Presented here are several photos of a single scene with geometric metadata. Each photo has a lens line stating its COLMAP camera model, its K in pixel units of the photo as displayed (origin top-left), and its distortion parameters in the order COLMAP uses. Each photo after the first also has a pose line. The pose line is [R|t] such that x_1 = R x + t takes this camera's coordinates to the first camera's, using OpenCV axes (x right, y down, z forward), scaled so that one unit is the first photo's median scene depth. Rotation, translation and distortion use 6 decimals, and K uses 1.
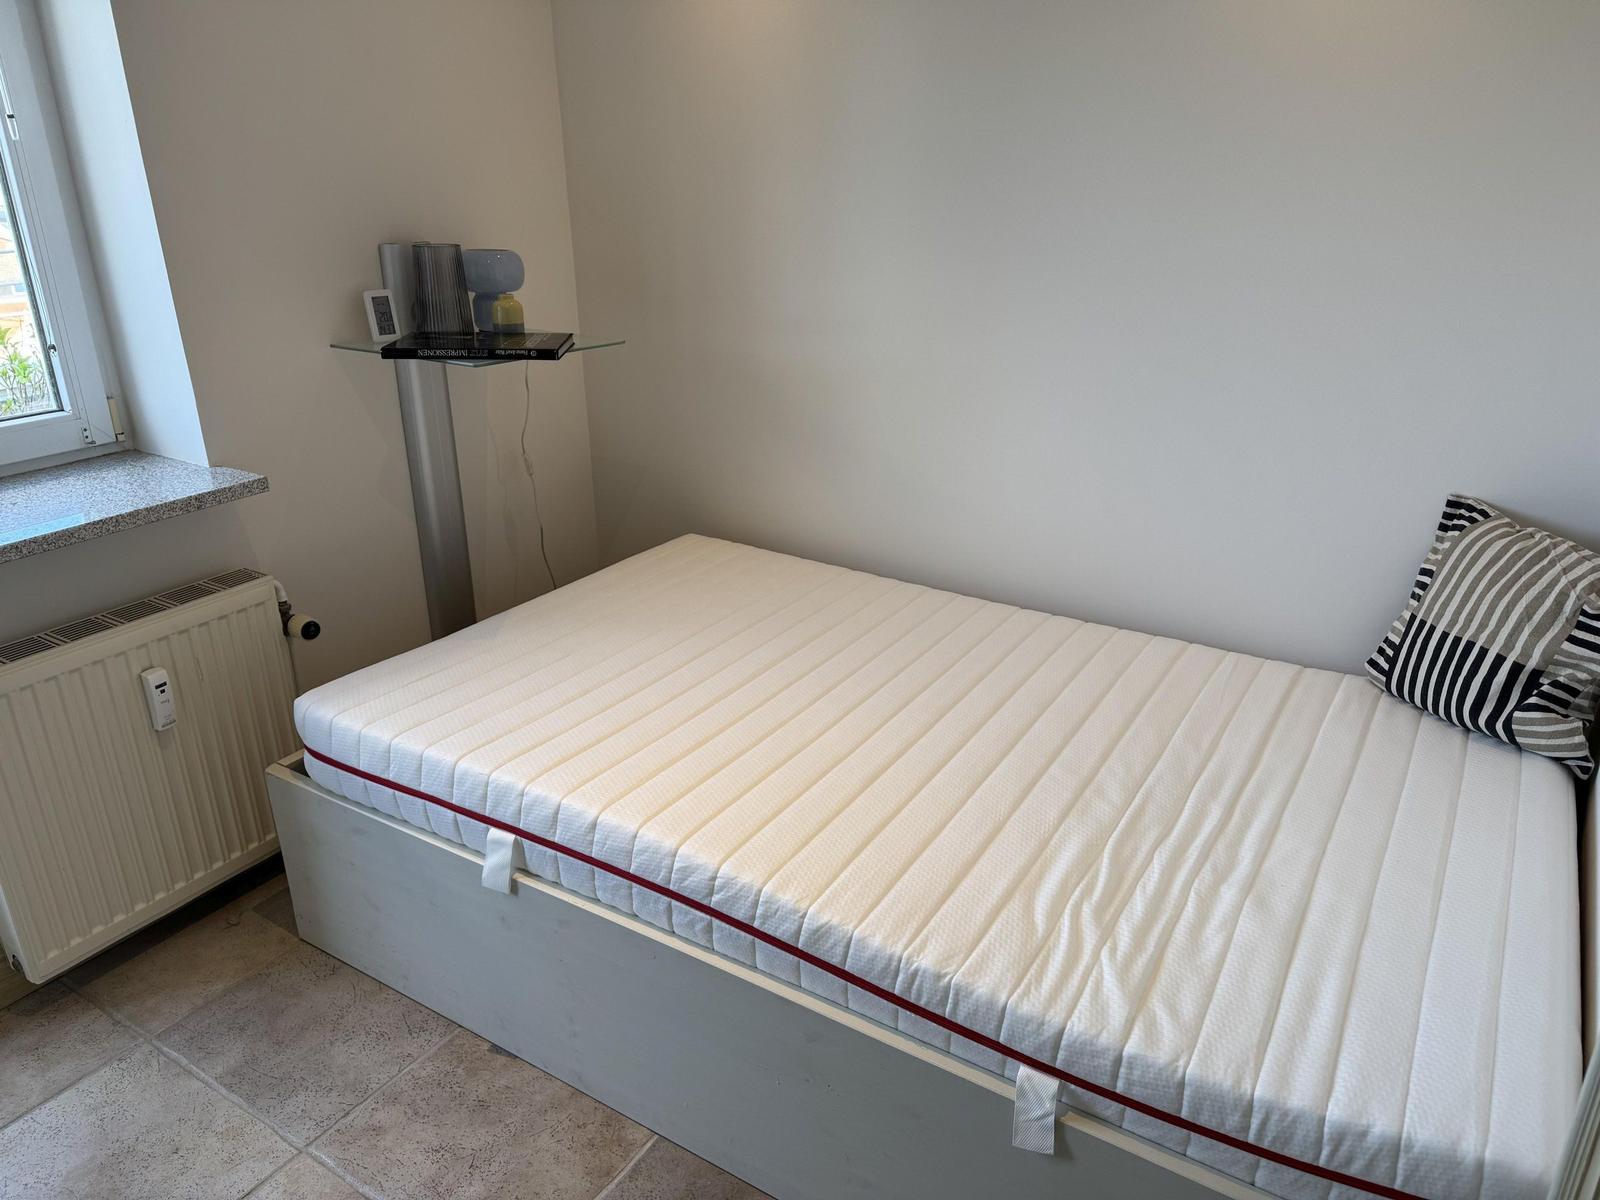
lens RADIAL K [[1119.9, 0, 801.8], [0, 1119.9, 594.0], [0, 0, 1]] dist [0.099030, -0.113931]
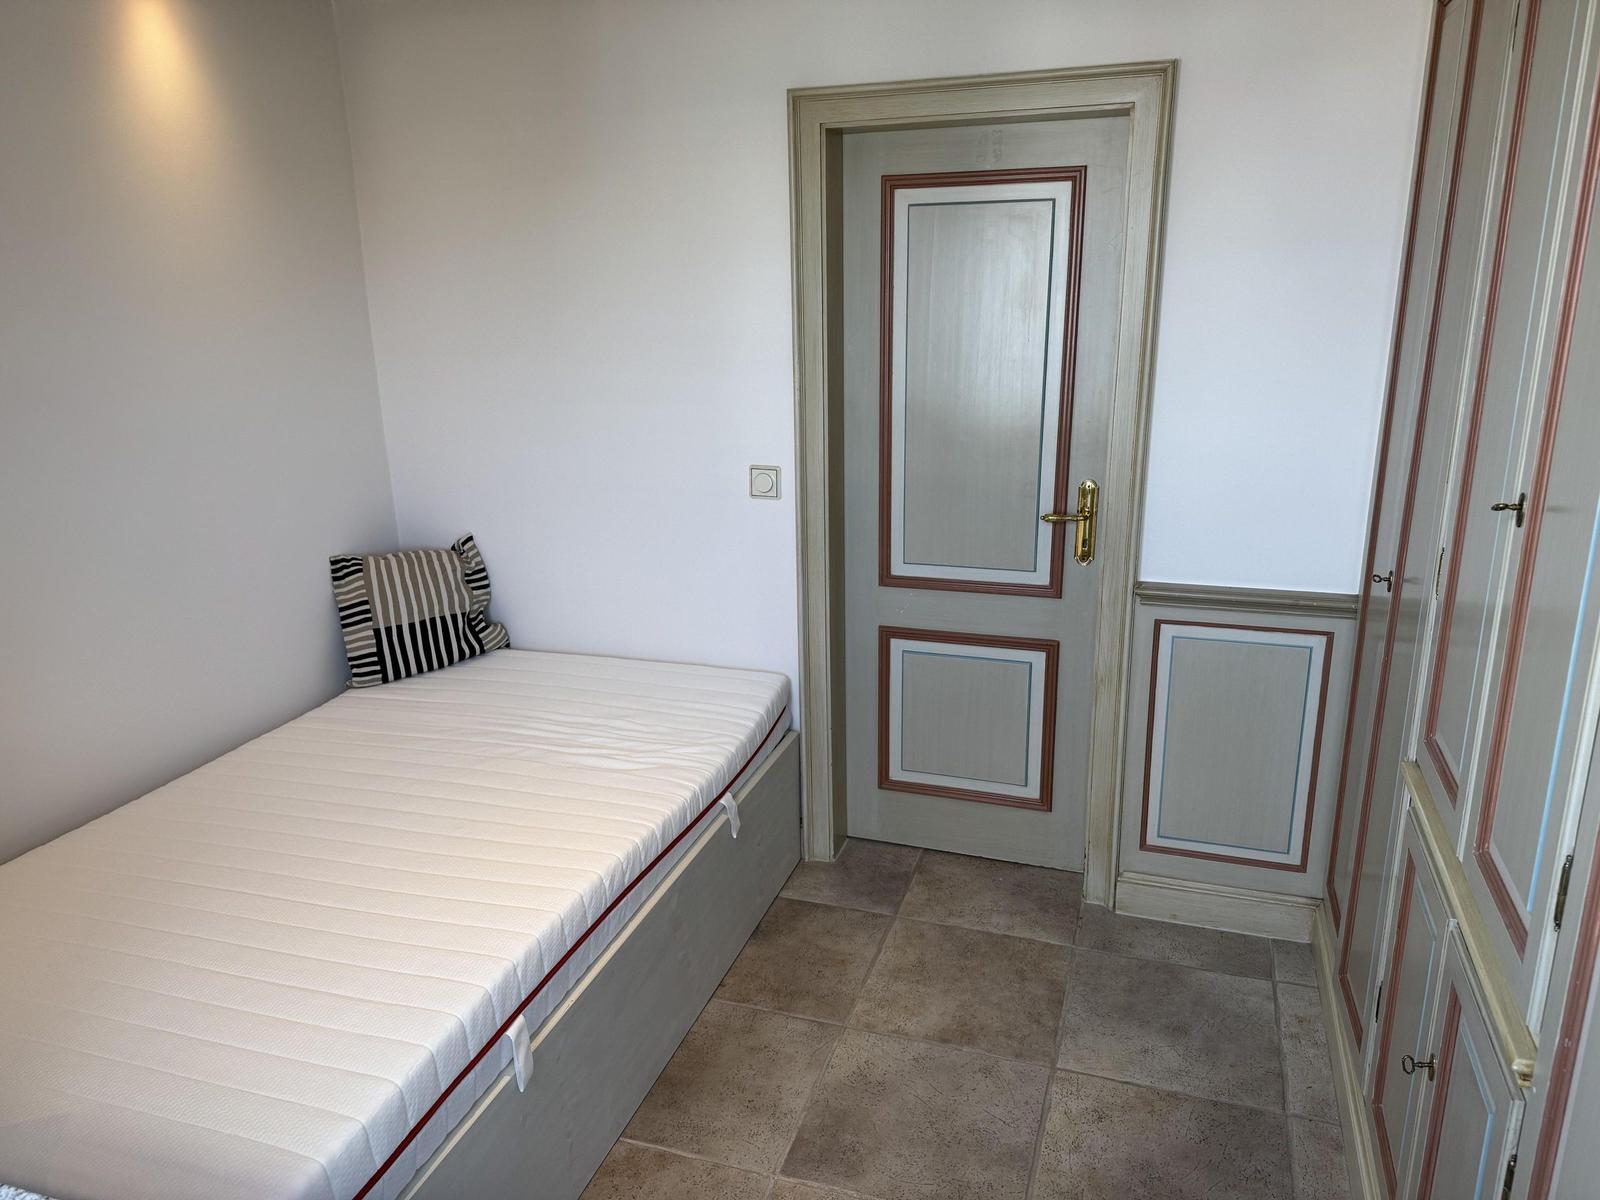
lens RADIAL K [[1119.9, 0, 801.8], [0, 1119.9, 594.0], [0, 0, 1]] dist [0.099030, -0.113931]
pose [[-0.222816, -0.258495, 0.939965, -1.012951], [0.379740, 0.865030, 0.327904, -0.304762], [-0.897859, 0.430004, -0.094581, 0.606873]]
